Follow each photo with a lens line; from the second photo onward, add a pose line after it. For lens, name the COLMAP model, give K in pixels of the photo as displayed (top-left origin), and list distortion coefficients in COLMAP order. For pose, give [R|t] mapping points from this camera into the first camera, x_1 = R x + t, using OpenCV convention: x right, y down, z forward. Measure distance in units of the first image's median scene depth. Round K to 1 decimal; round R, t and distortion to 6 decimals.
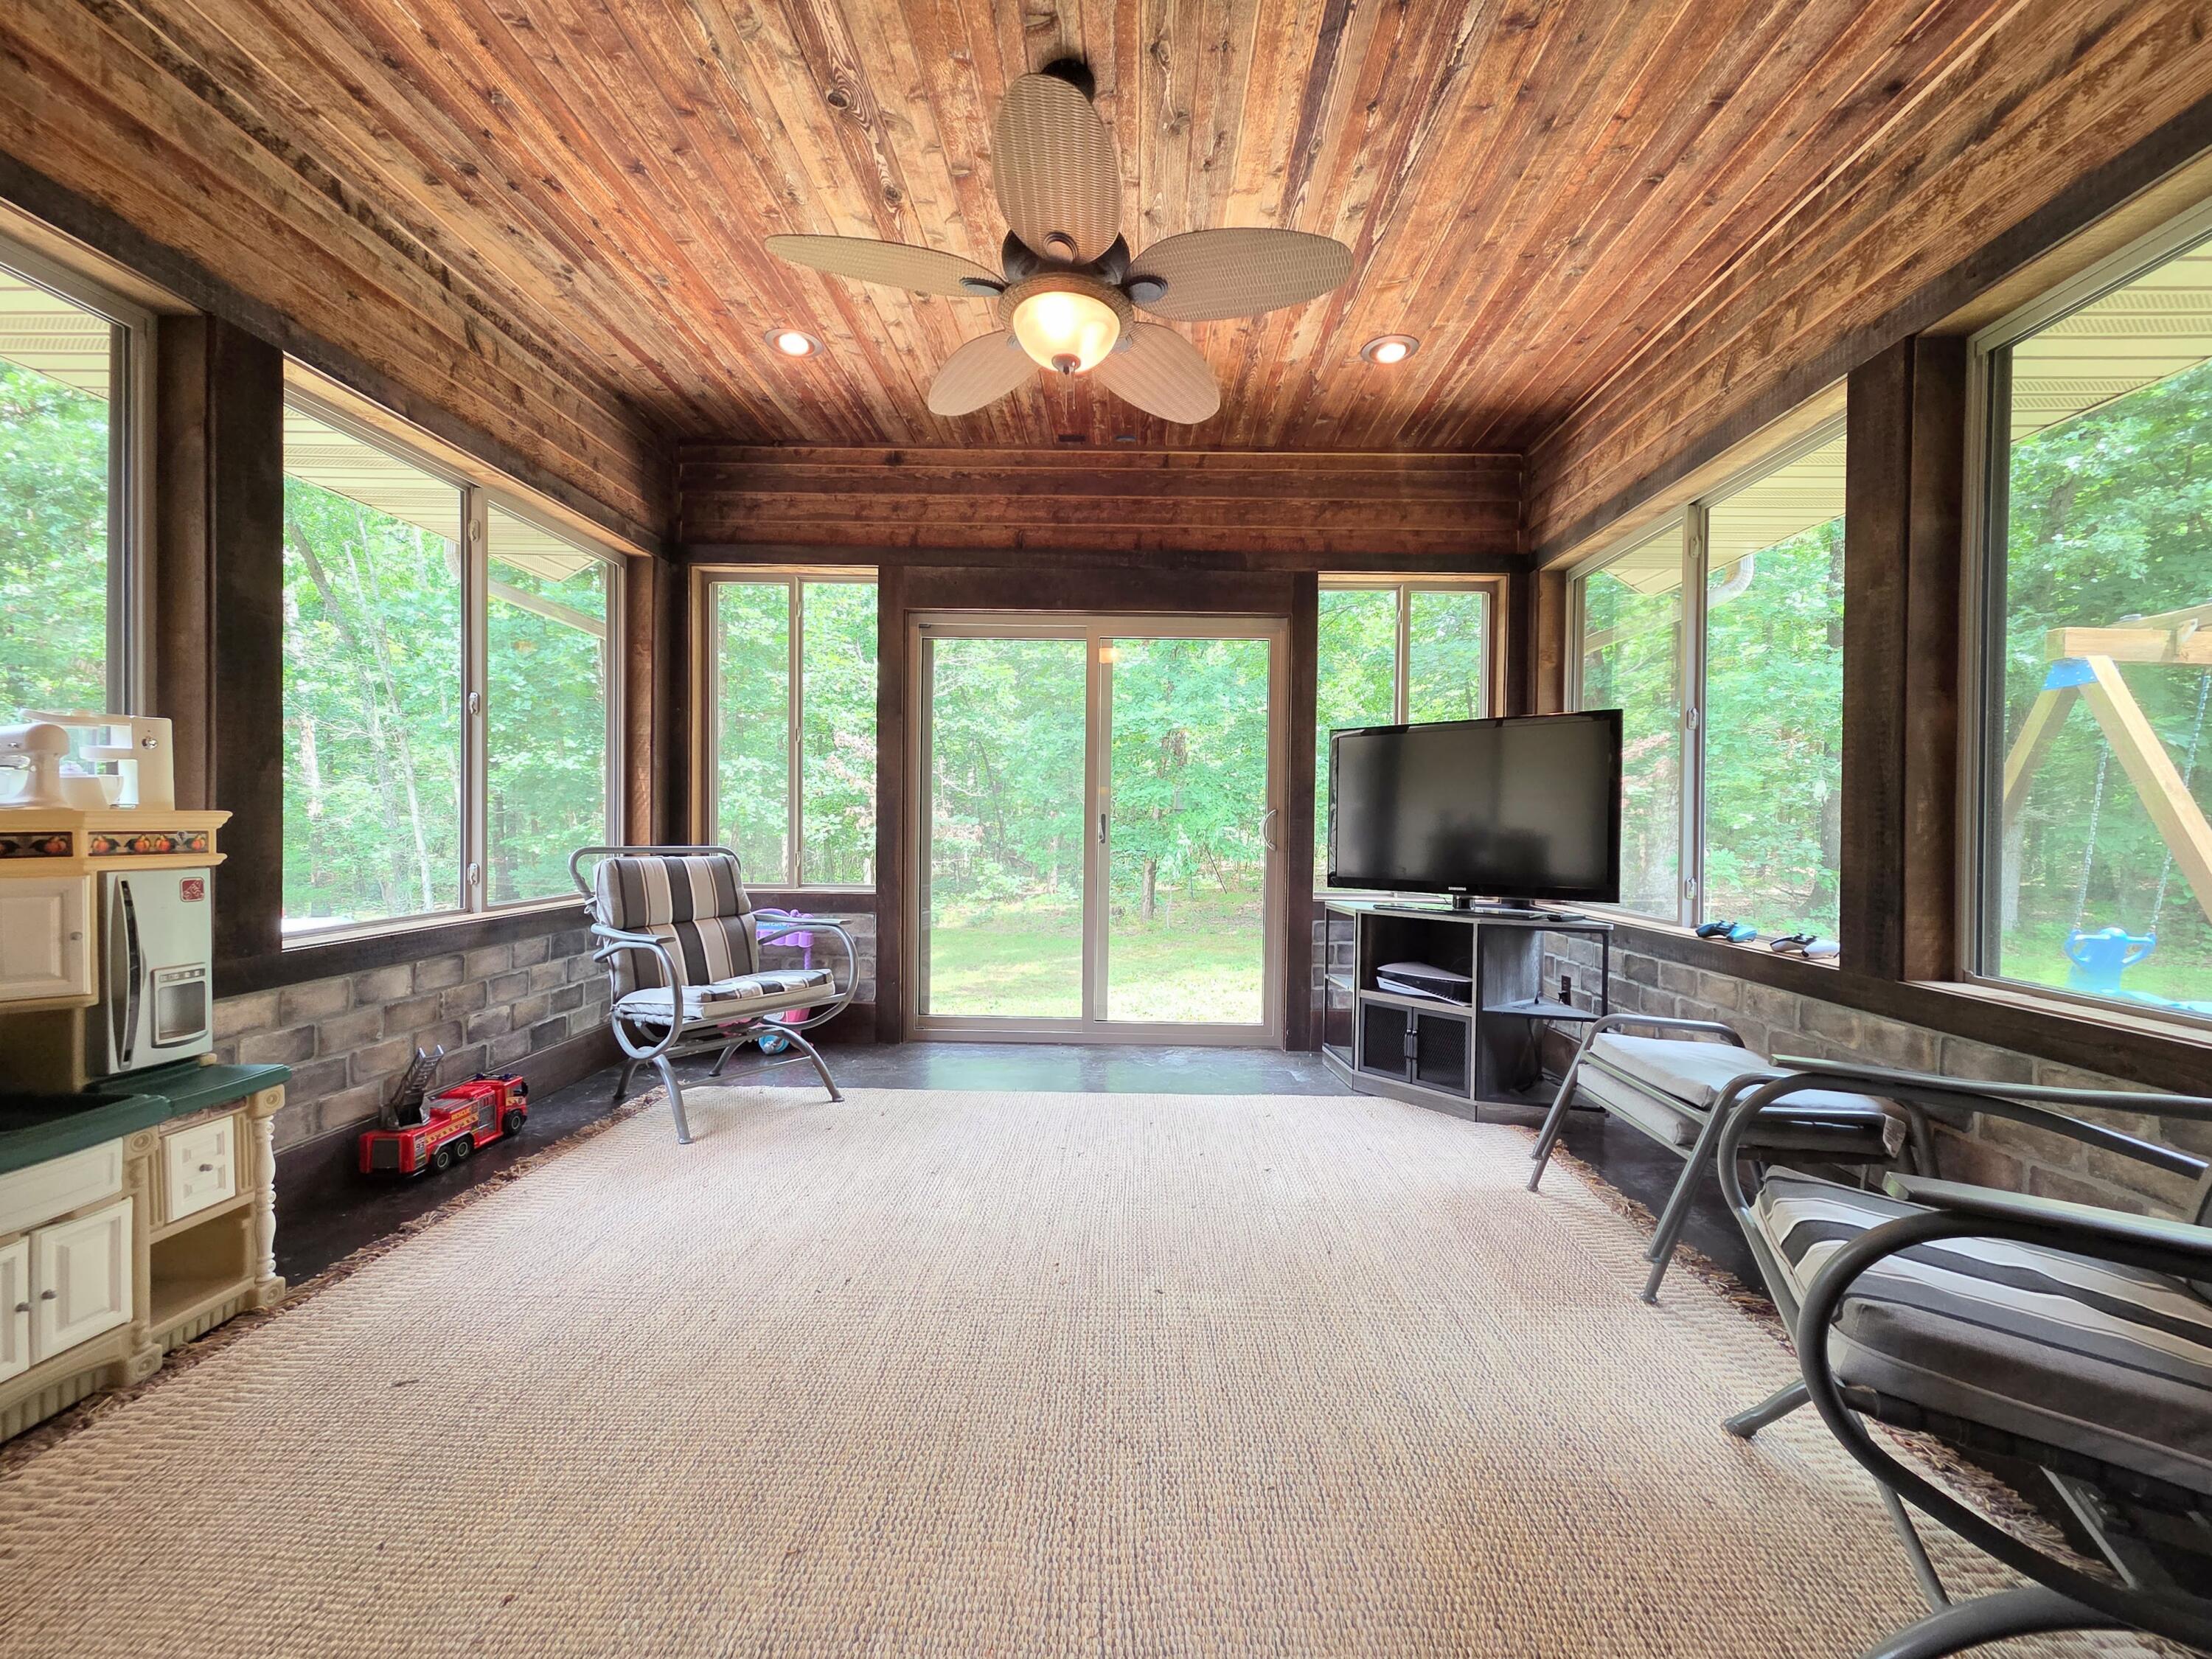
lens RADIAL K [[903.2, 0, 1125.9], [0, 903.2, 835.2], [0, 0, 1]] dist [-0.000549, 0.000012]
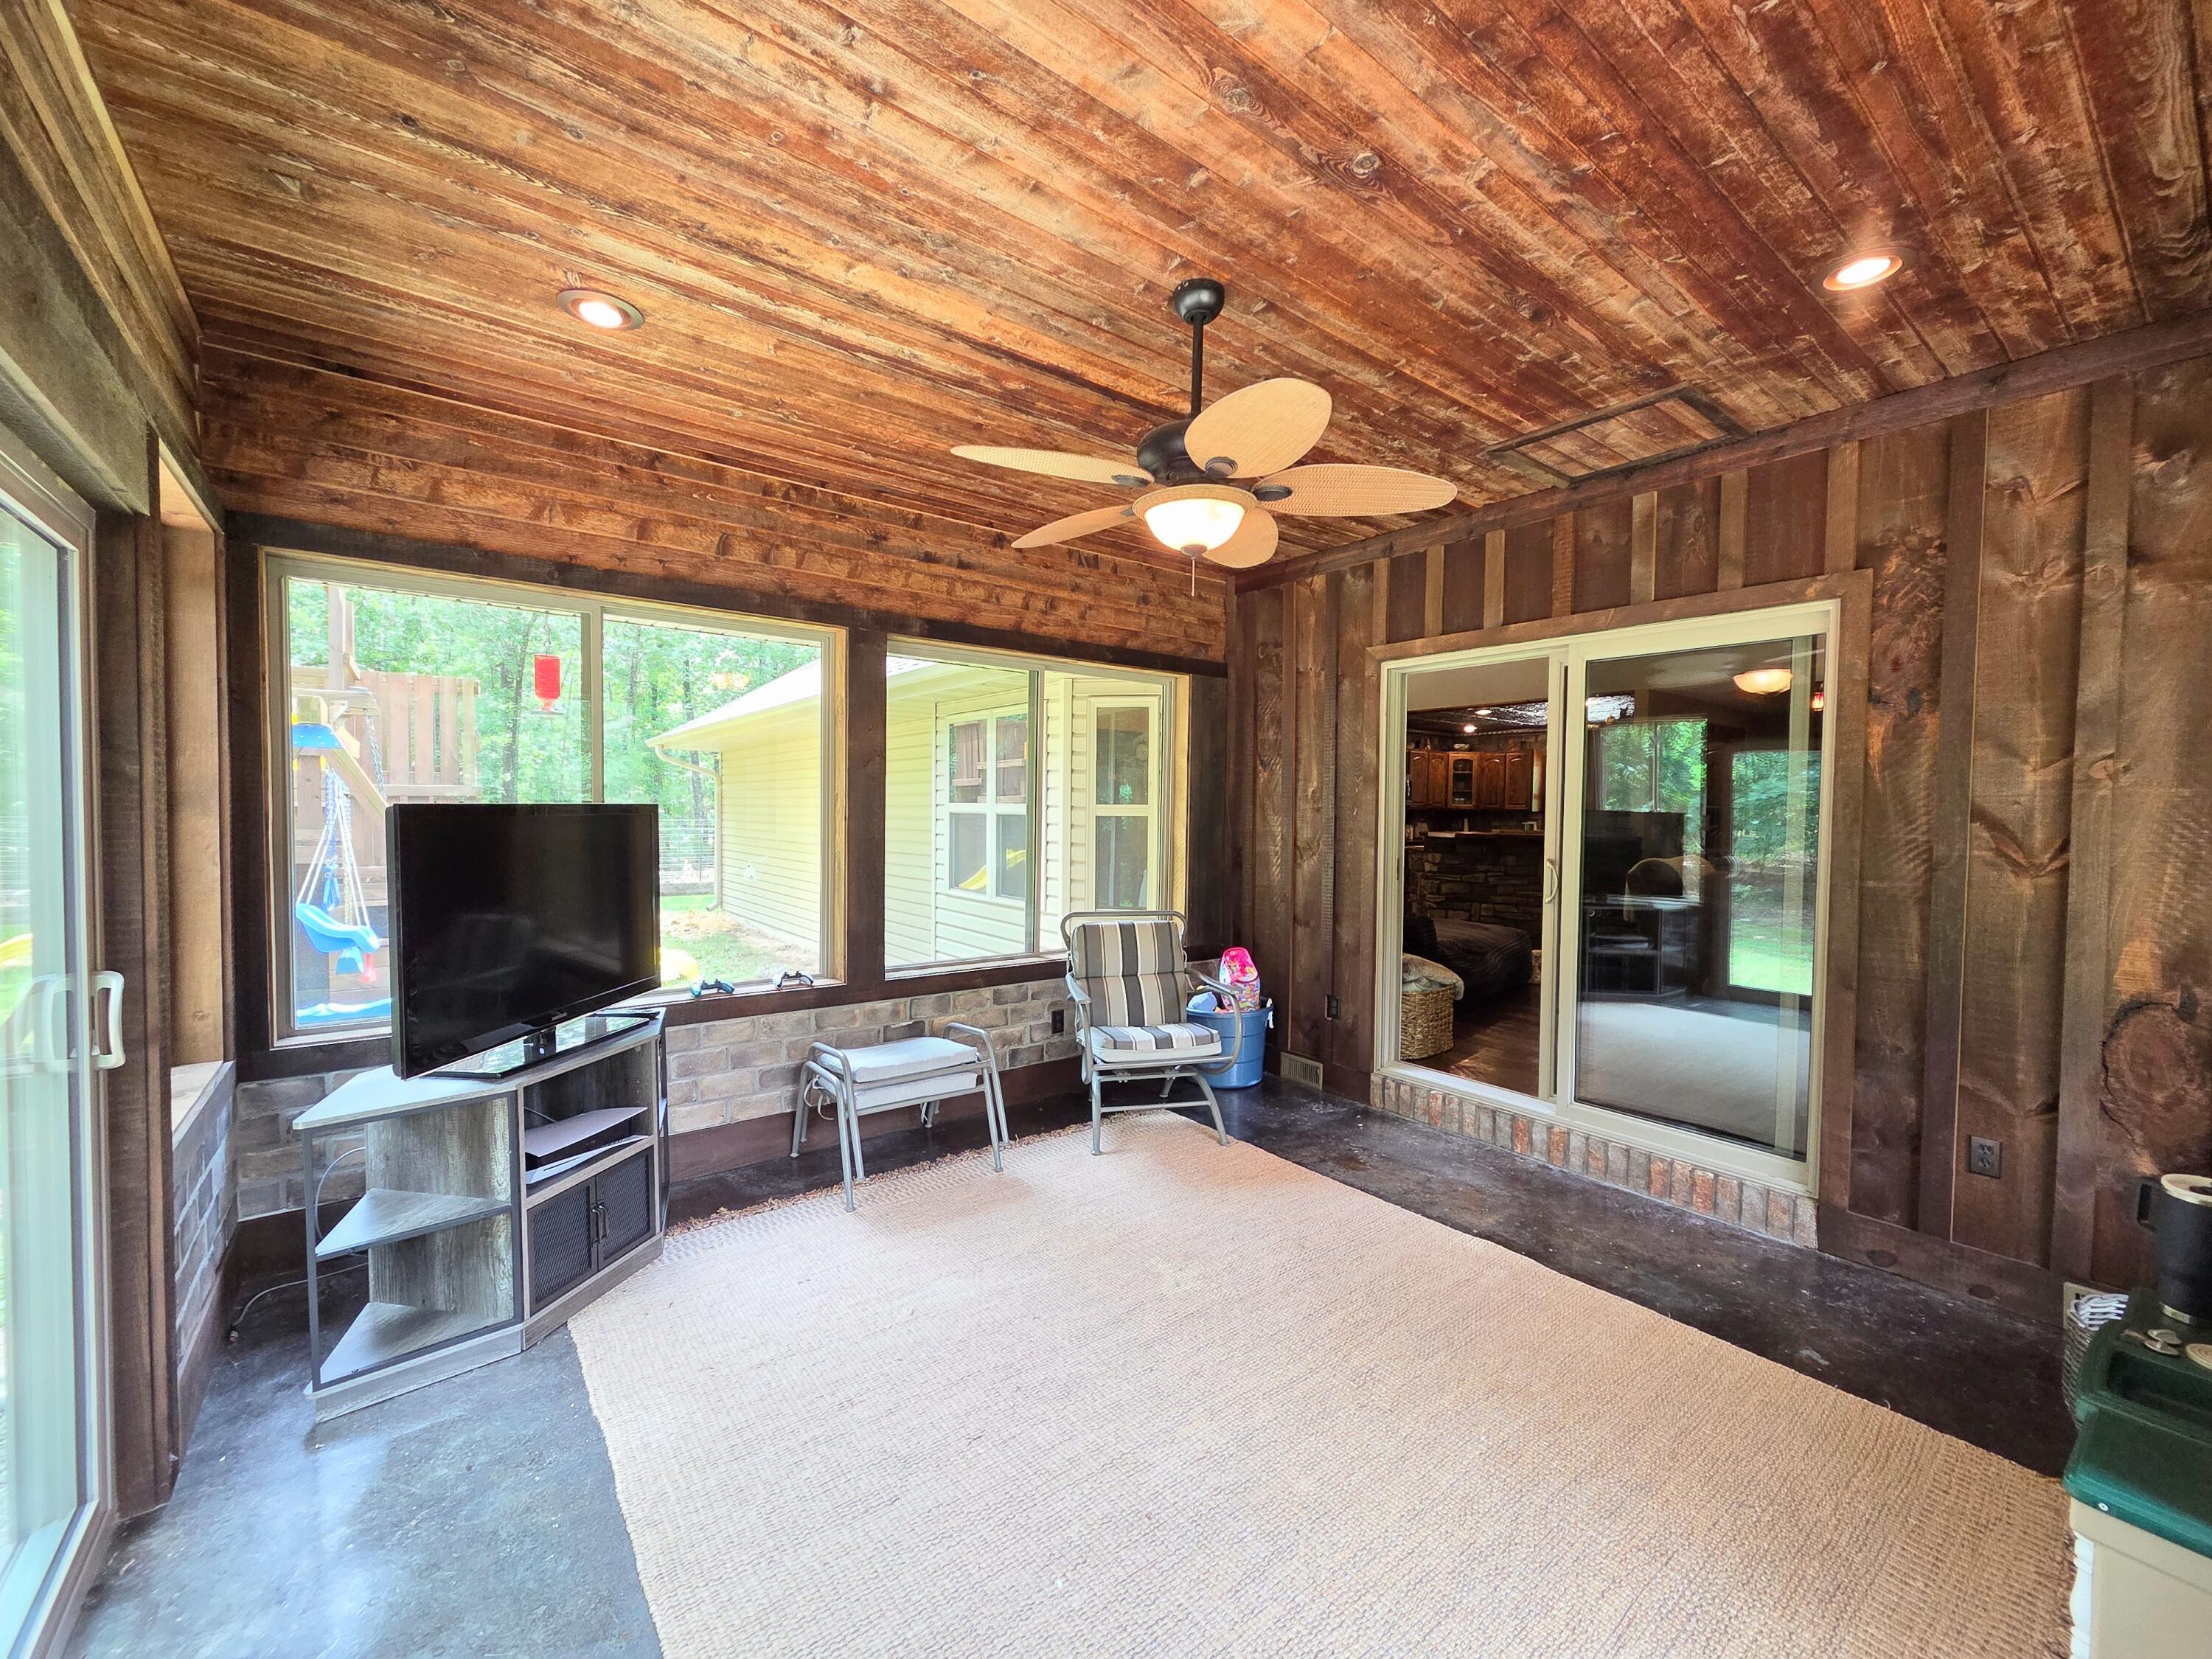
lens RADIAL K [[903.2, 0, 1124.6], [0, 903.2, 826.0], [0, 0, 1]] dist [-0.000549, 0.000012]
pose [[-0.627555, -0.035810, 0.777748, -0.782448], [-0.009578, 0.999221, 0.038280, -0.202012], [-0.778513, 0.016573, -0.627409, 1.562864]]
